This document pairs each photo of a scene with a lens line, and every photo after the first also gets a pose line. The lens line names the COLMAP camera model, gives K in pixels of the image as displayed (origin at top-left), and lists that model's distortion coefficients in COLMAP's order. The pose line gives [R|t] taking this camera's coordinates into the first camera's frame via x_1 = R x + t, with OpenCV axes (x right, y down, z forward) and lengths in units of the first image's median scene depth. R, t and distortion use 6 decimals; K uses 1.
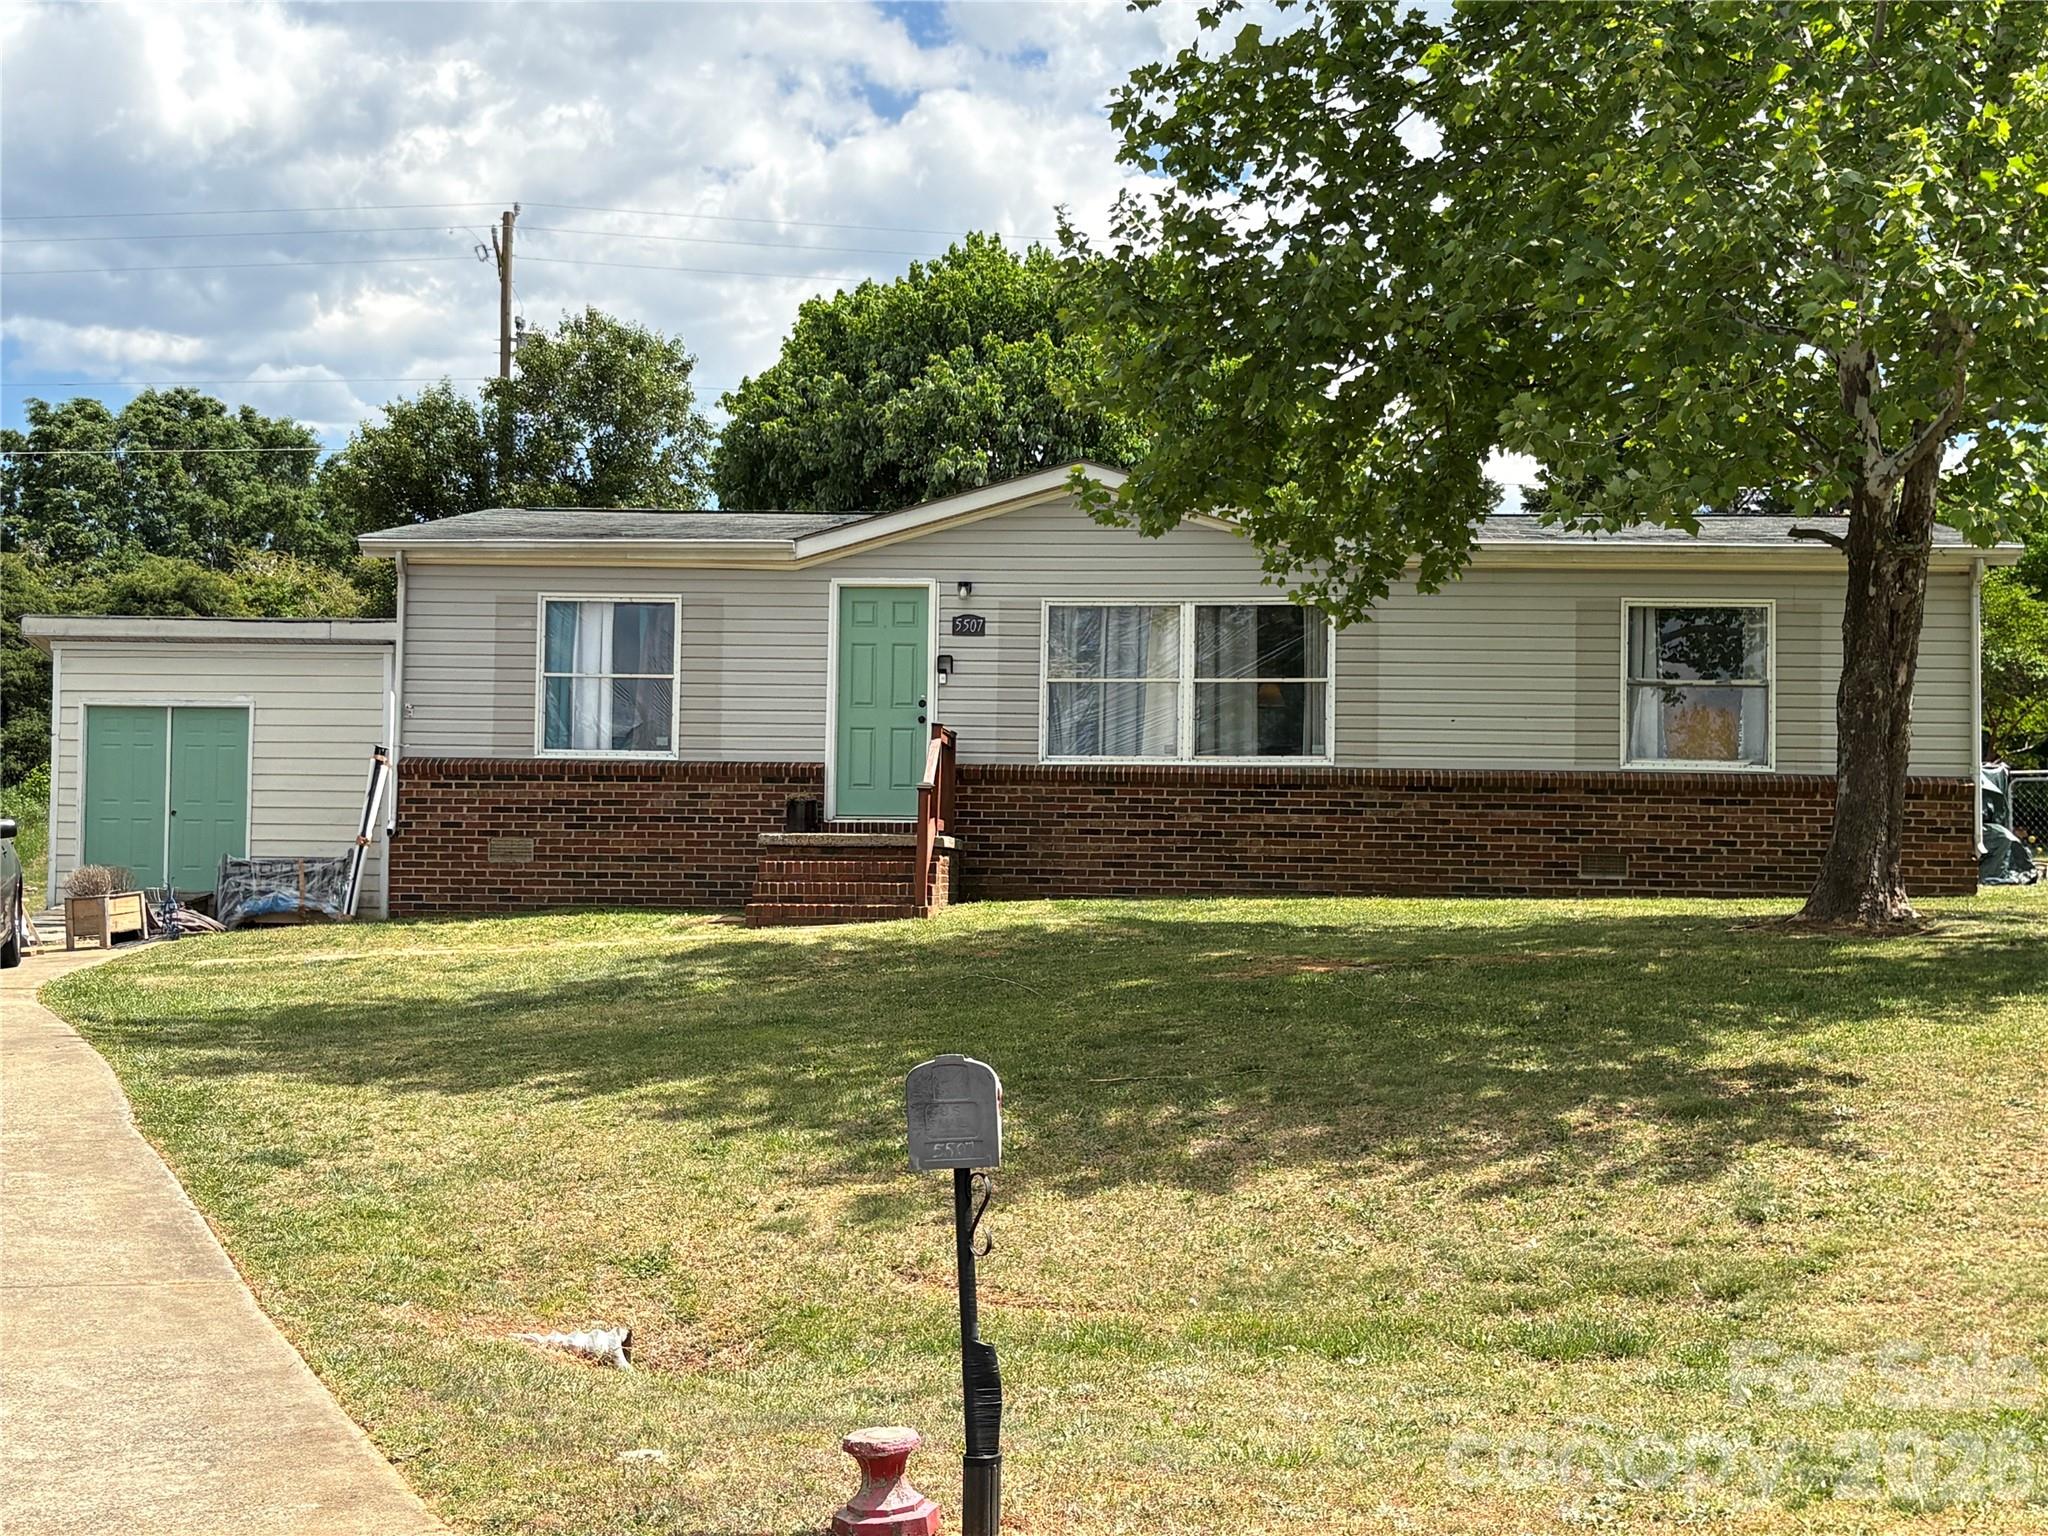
lens RADIAL K [[2957.9, 0, 1017.6], [0, 2957.9, 769.2], [0, 0, 1]] dist [0.102039, 0.000000]
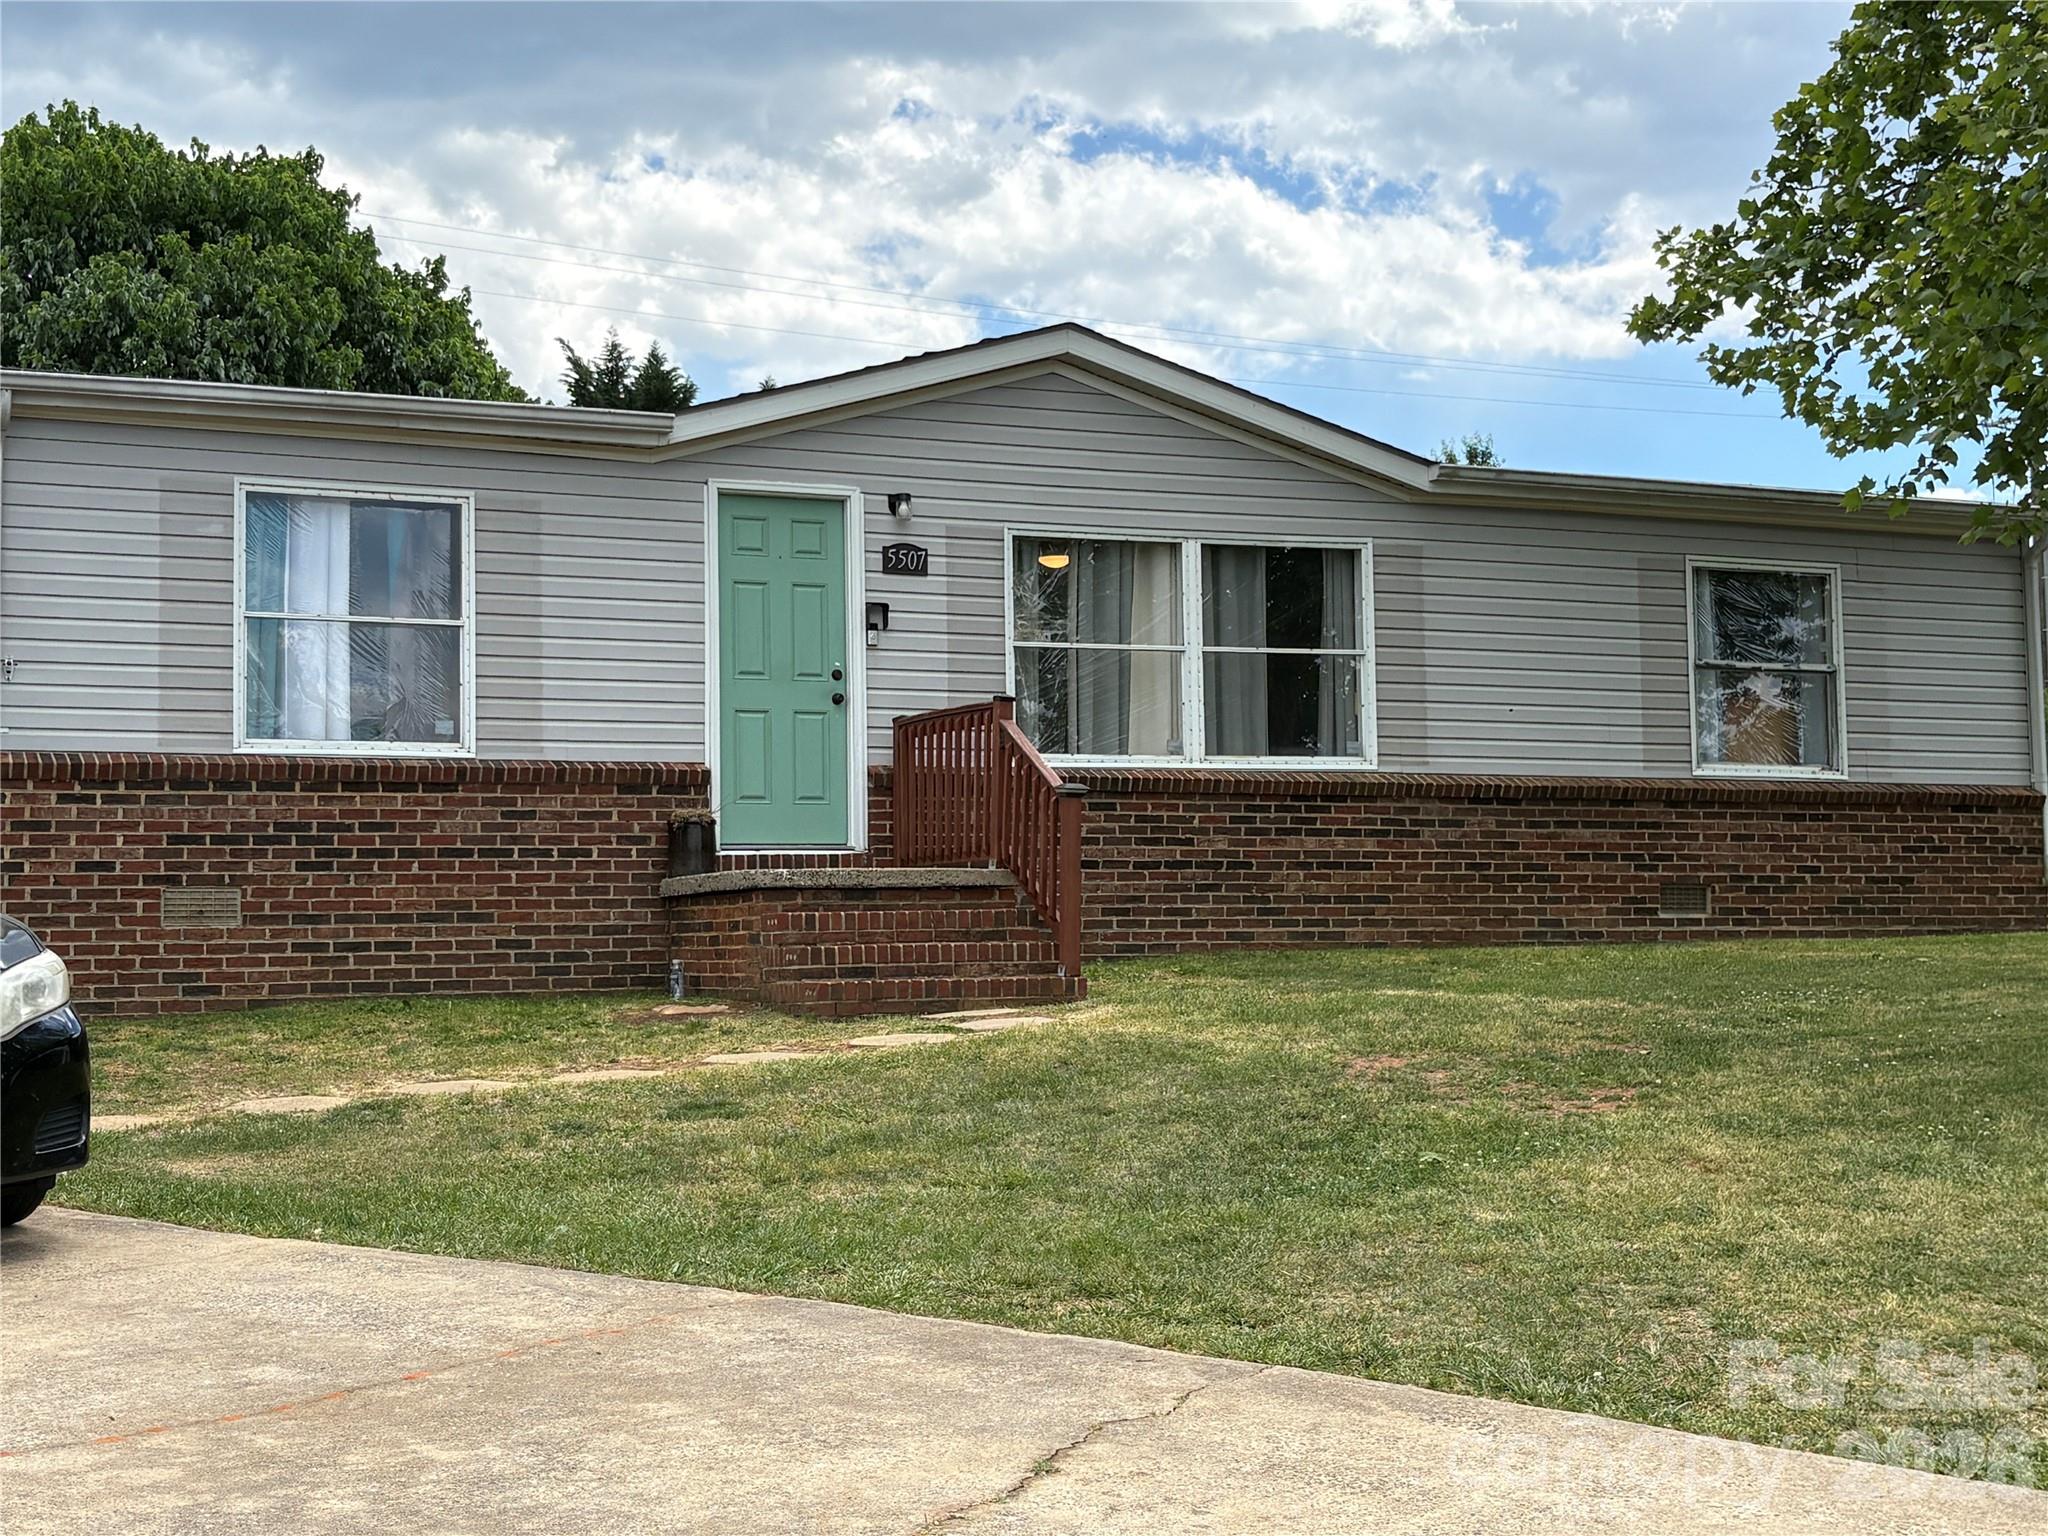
lens RADIAL K [[2957.9, 0, 1034.2], [0, 2957.9, 749.3], [0, 0, 1]] dist [0.102039, 0.000000]
pose [[0.865666, 0.008465, 0.500550, -0.332387], [0.006681, 0.999573, -0.028459, 0.013999], [-0.500577, 0.027981, 0.865240, 0.413121]]
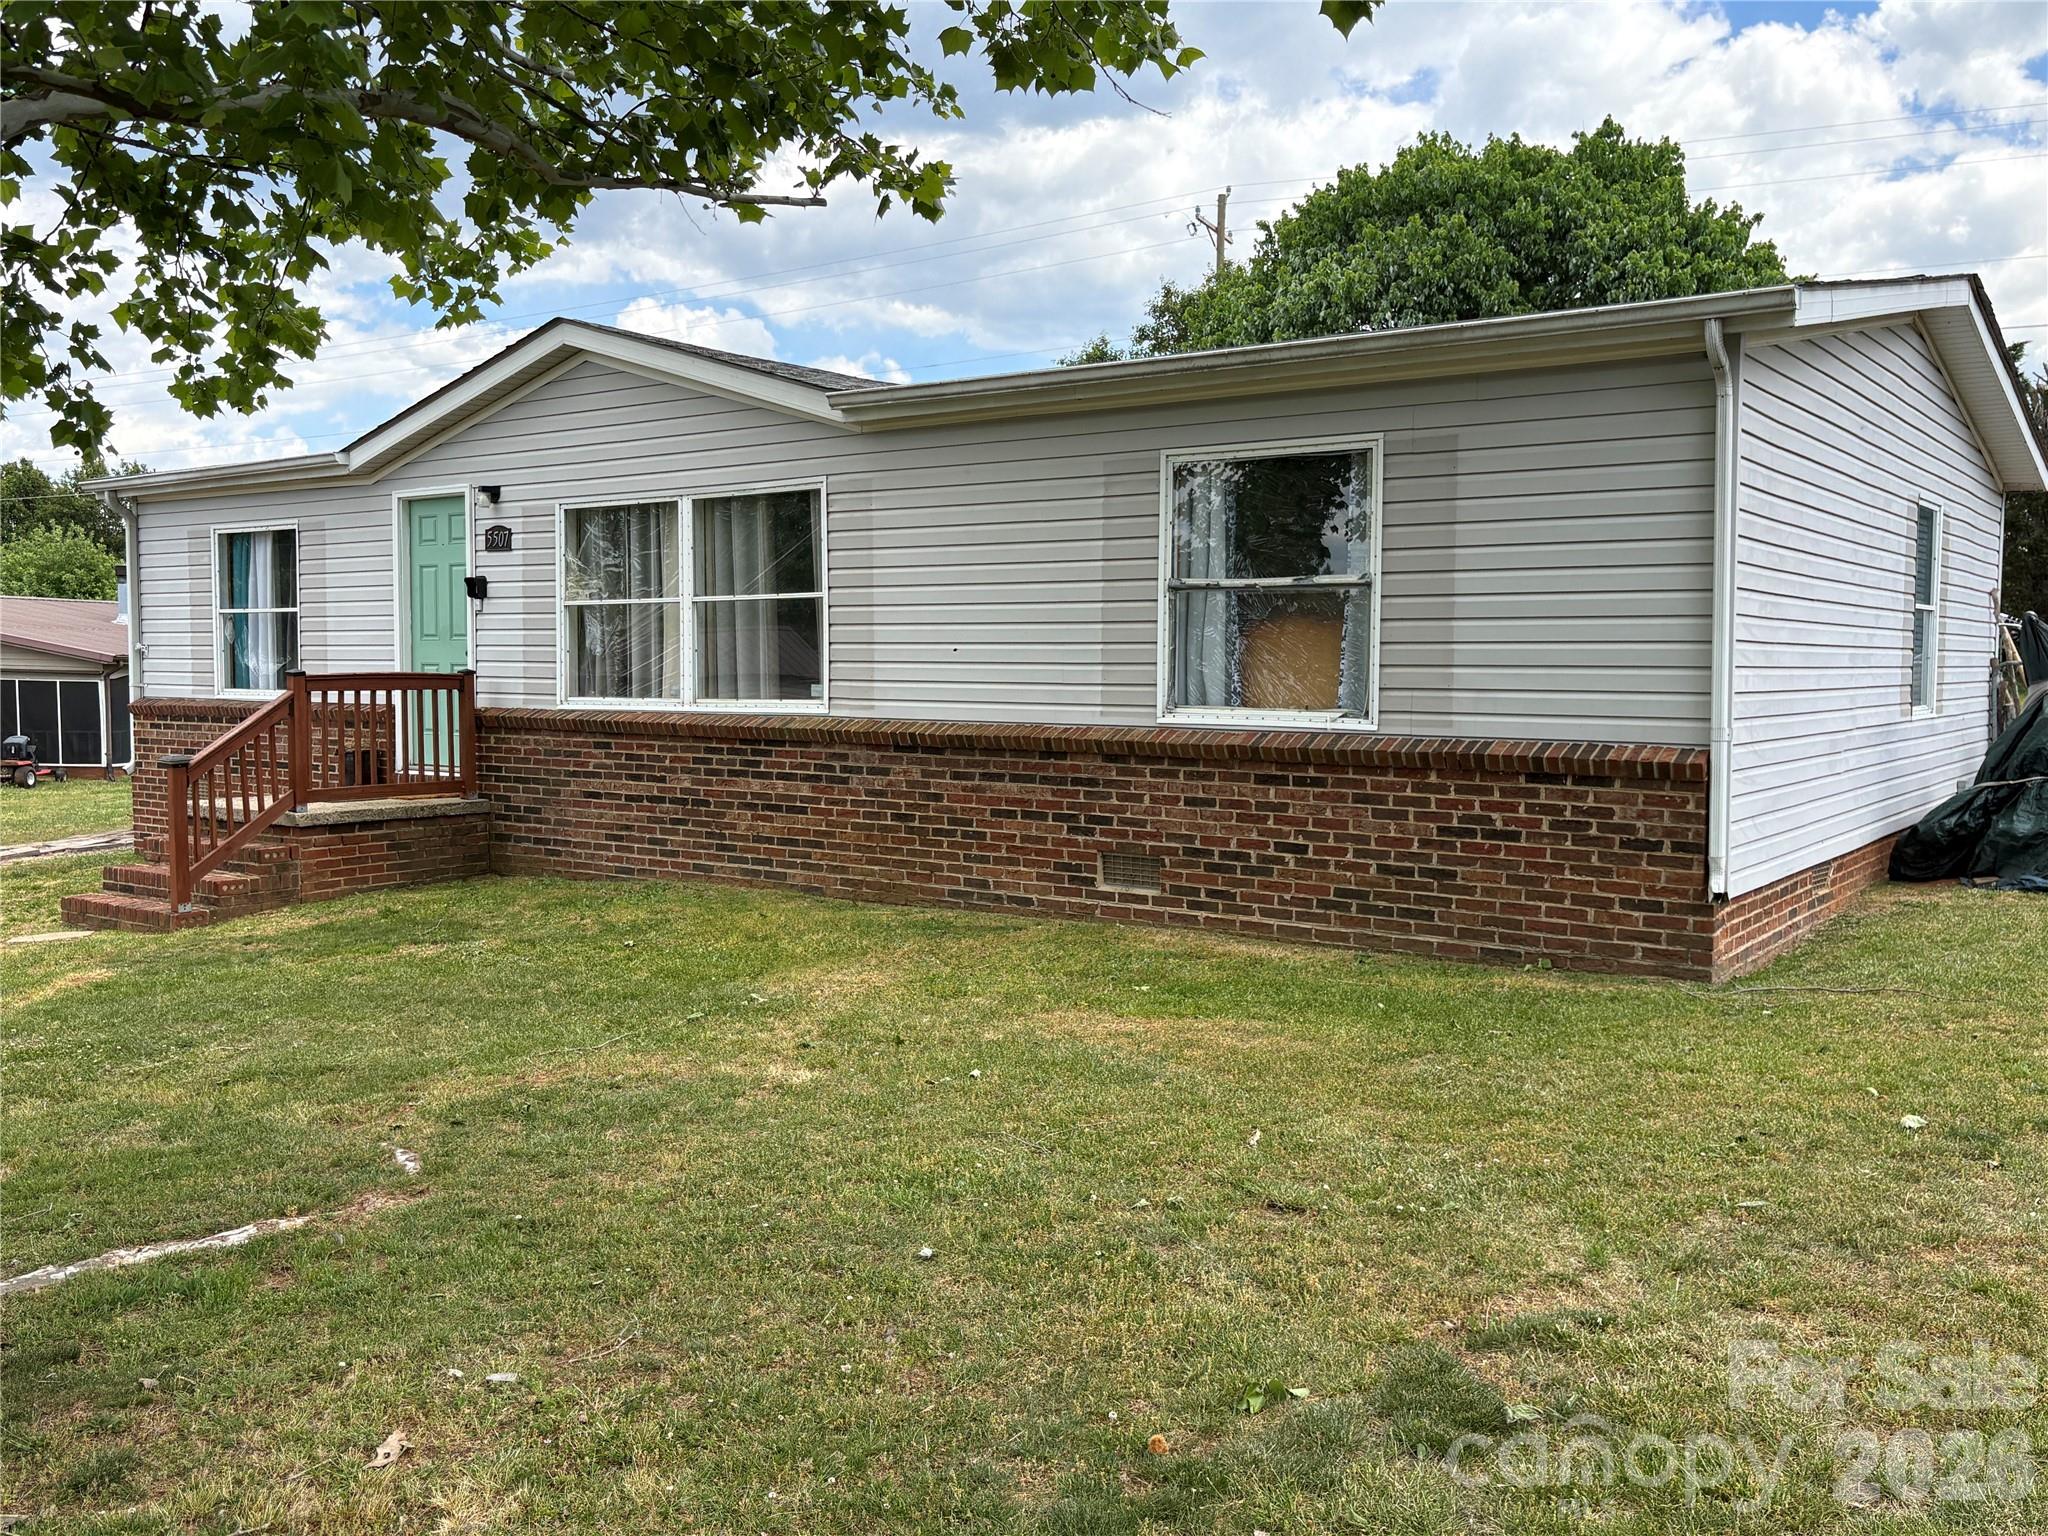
lens RADIAL K [[1757.9, 0, 1017.2], [0, 1757.9, 798.1], [0, 0, 1]] dist [0.071274, -0.164362]
pose [[0.854576, 0.028091, -0.518566, 0.371344], [0.029971, 0.994204, 0.103249, -0.023745], [0.518460, -0.103776, 0.848781, 0.659719]]
